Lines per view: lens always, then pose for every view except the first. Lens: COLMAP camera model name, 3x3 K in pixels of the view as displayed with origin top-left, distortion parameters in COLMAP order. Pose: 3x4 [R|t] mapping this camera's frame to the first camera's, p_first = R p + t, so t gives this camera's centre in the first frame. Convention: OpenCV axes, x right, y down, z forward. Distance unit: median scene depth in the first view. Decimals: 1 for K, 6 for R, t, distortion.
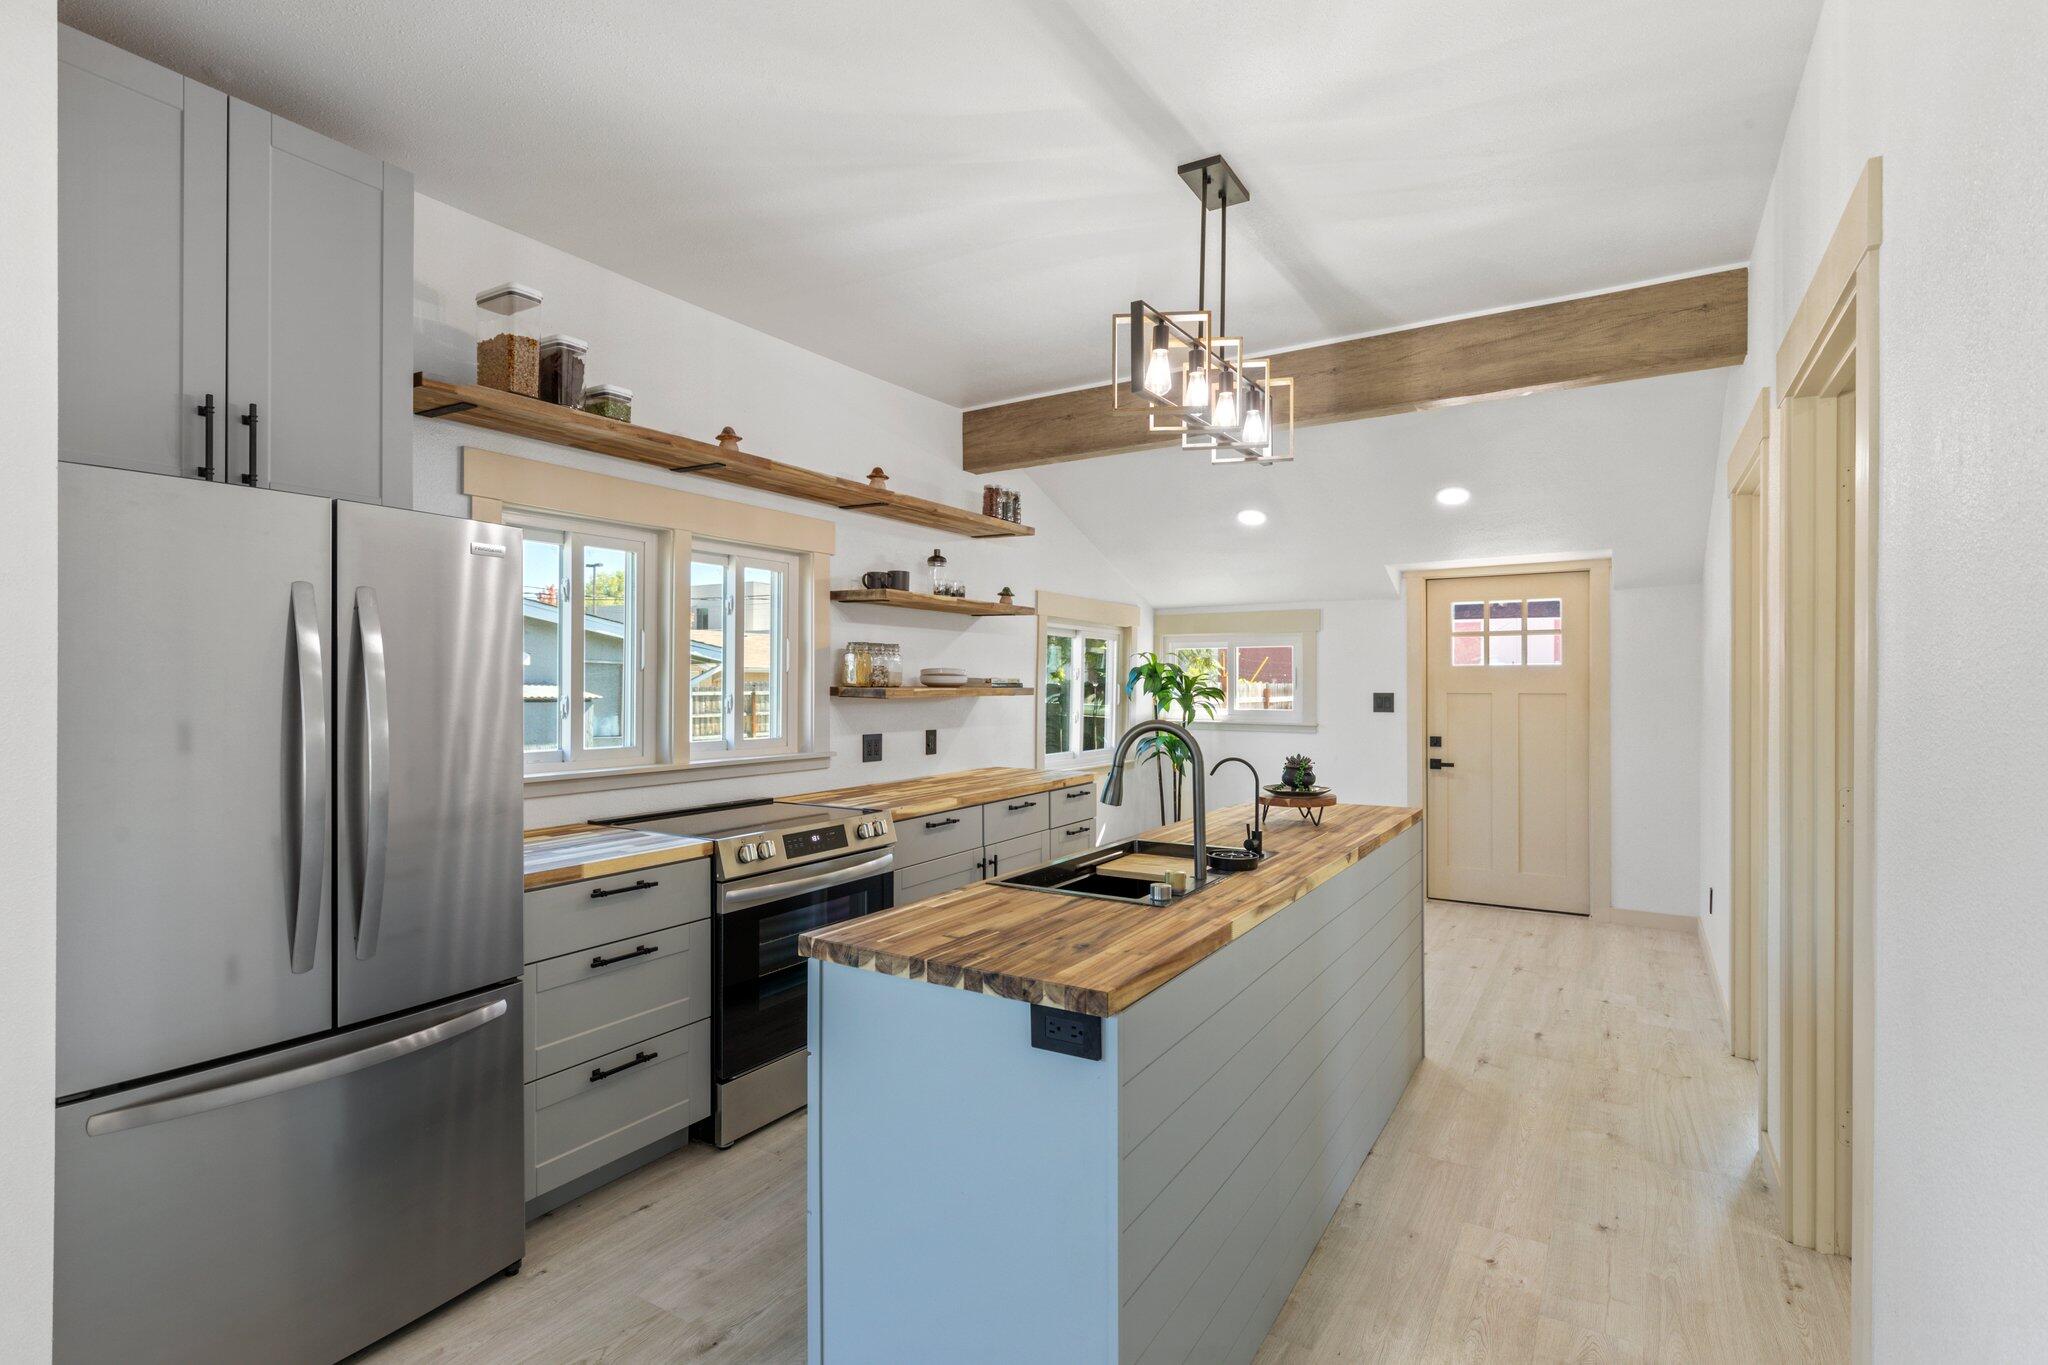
lens RADIAL K [[960.9, 0, 1039.0], [0, 960.9, 681.2], [0, 0, 1]] dist [0.002089, -0.000079]
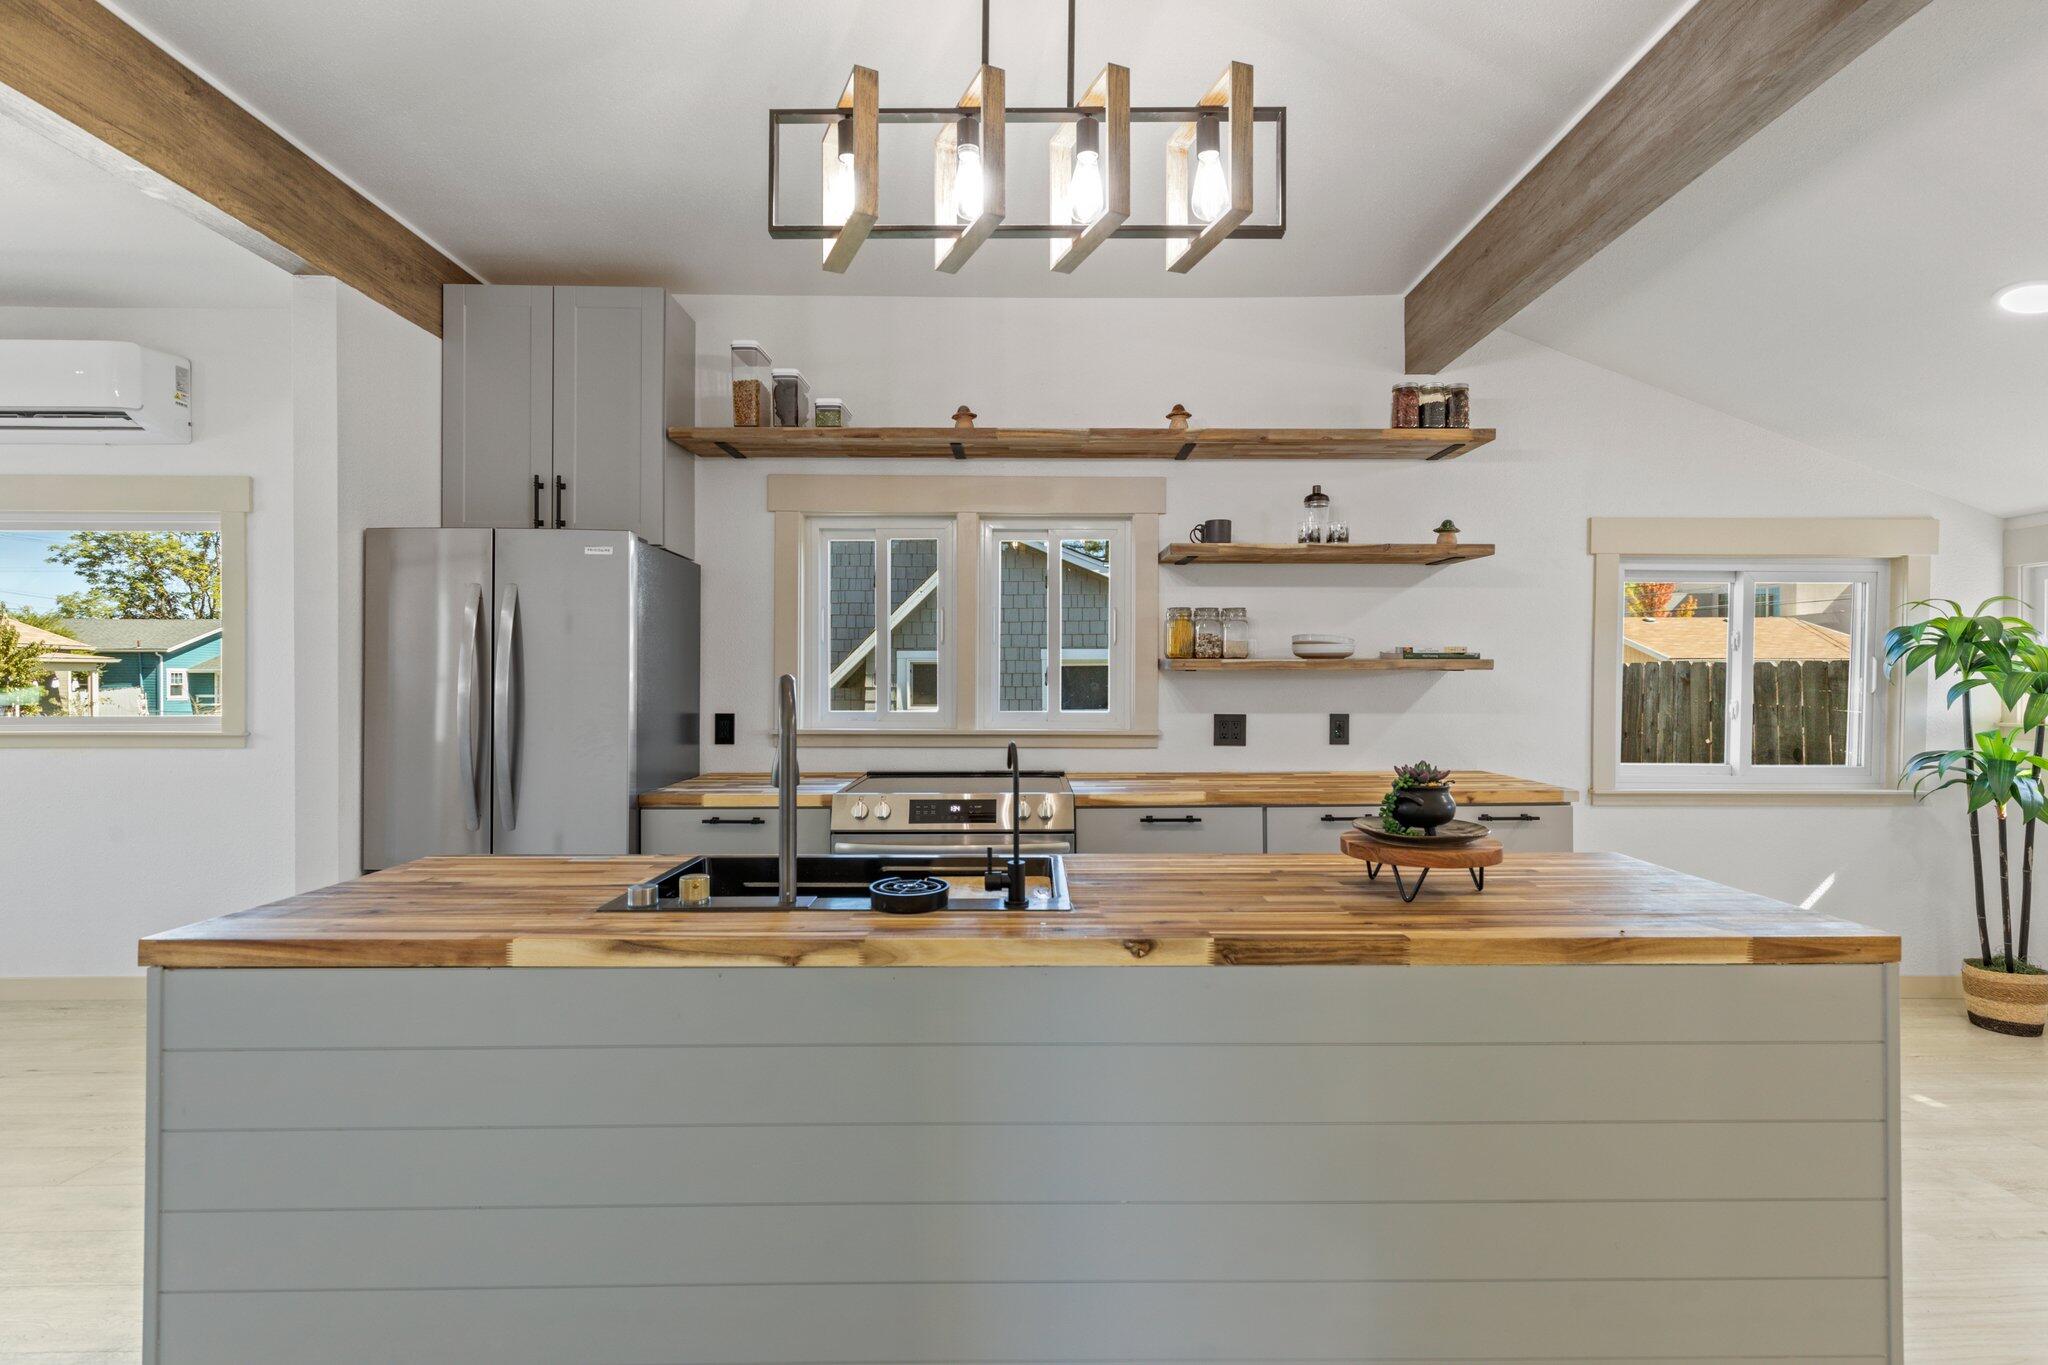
lens RADIAL K [[915.8, 0, 1031.2], [0, 915.8, 681.9], [0, 0, 1]] dist [0.004267, -0.000164]
pose [[0.536366, 0.002156, -0.843983, 0.434350], [0.001638, 0.999992, 0.003595, 0.023637], [0.843984, -0.003311, 0.536358, 0.418770]]
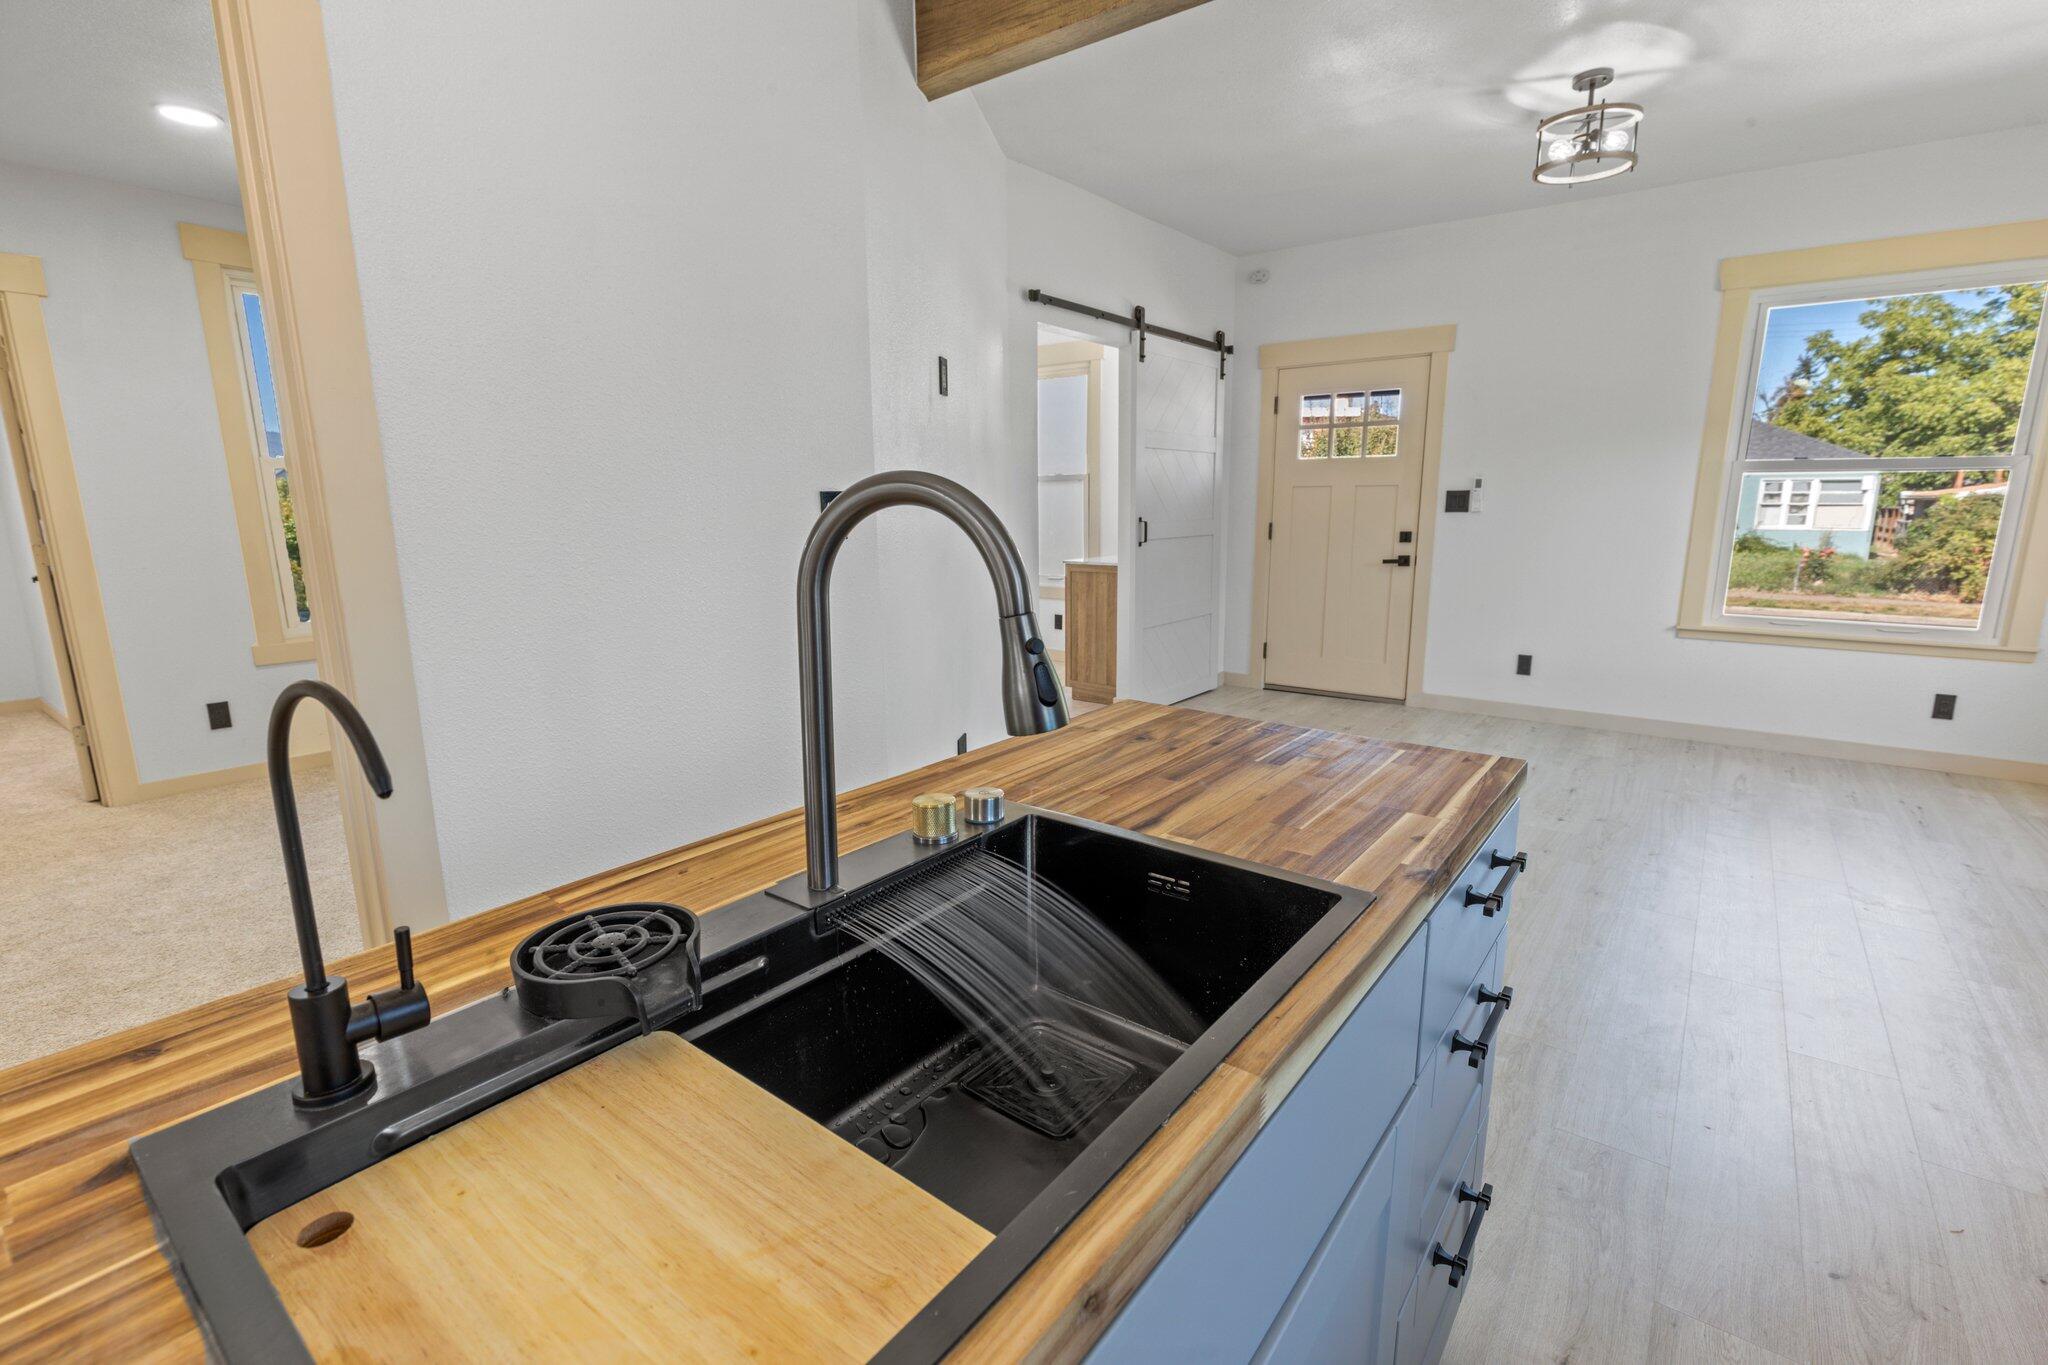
lens RADIAL K [[914.3, 0, 1034.1], [0, 914.3, 681.0], [0, 0, 1]] dist [-0.002301, 0.000402]
pose [[-0.994602, -0.013571, 0.102872, 0.023642], [0.006408, 0.981484, 0.191437, 0.027487], [-0.103565, 0.191063, -0.976099, 0.709644]]
